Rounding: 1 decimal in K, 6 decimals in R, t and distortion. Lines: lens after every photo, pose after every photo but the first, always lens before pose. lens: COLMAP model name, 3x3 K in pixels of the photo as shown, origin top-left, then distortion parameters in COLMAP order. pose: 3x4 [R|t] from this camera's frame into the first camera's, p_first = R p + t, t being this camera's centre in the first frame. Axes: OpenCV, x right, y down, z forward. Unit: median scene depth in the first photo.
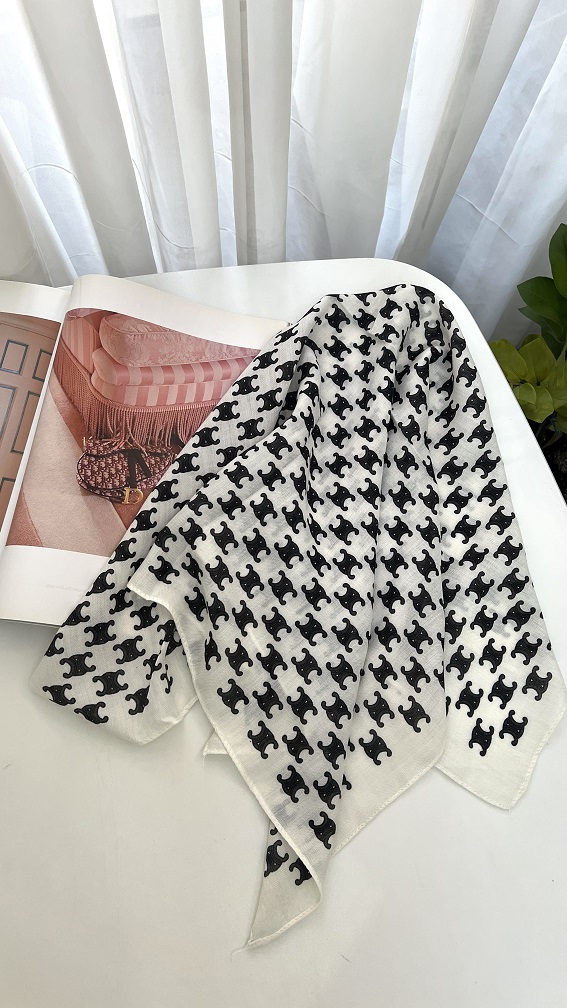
lens RADIAL K [[756.2, 0, 291.3], [0, 756.2, 495.5], [0, 0, 1]] dist [0.049147, -0.068825]
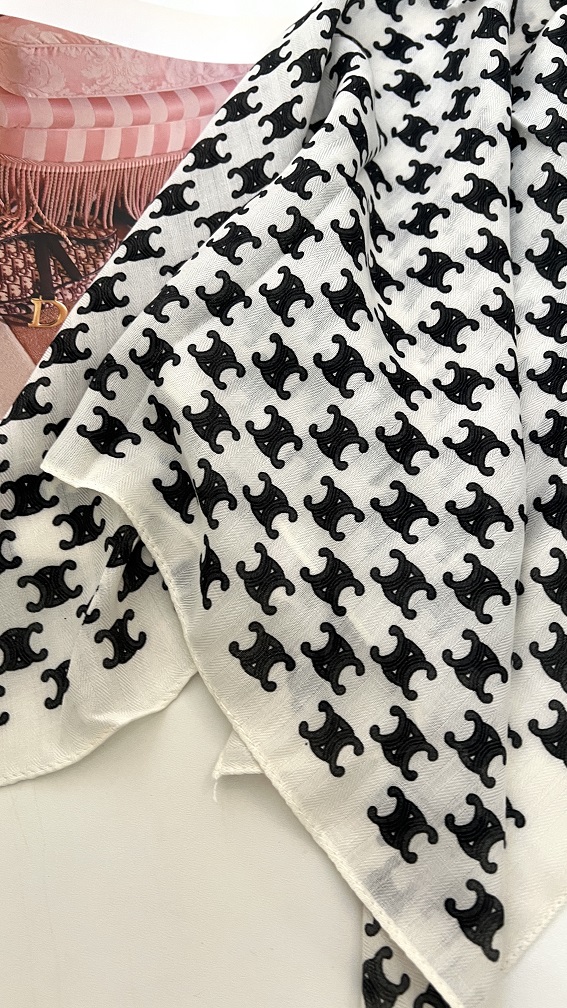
lens RADIAL K [[756.2, 0, 290.3], [0, 756.2, 508.8], [0, 0, 1]] dist [0.049147, -0.068825]
pose [[0.987658, -0.110307, -0.111190, 0.006767], [0.112832, 0.993474, 0.016659, 0.139753], [0.108627, -0.028999, 0.993660, 0.440574]]
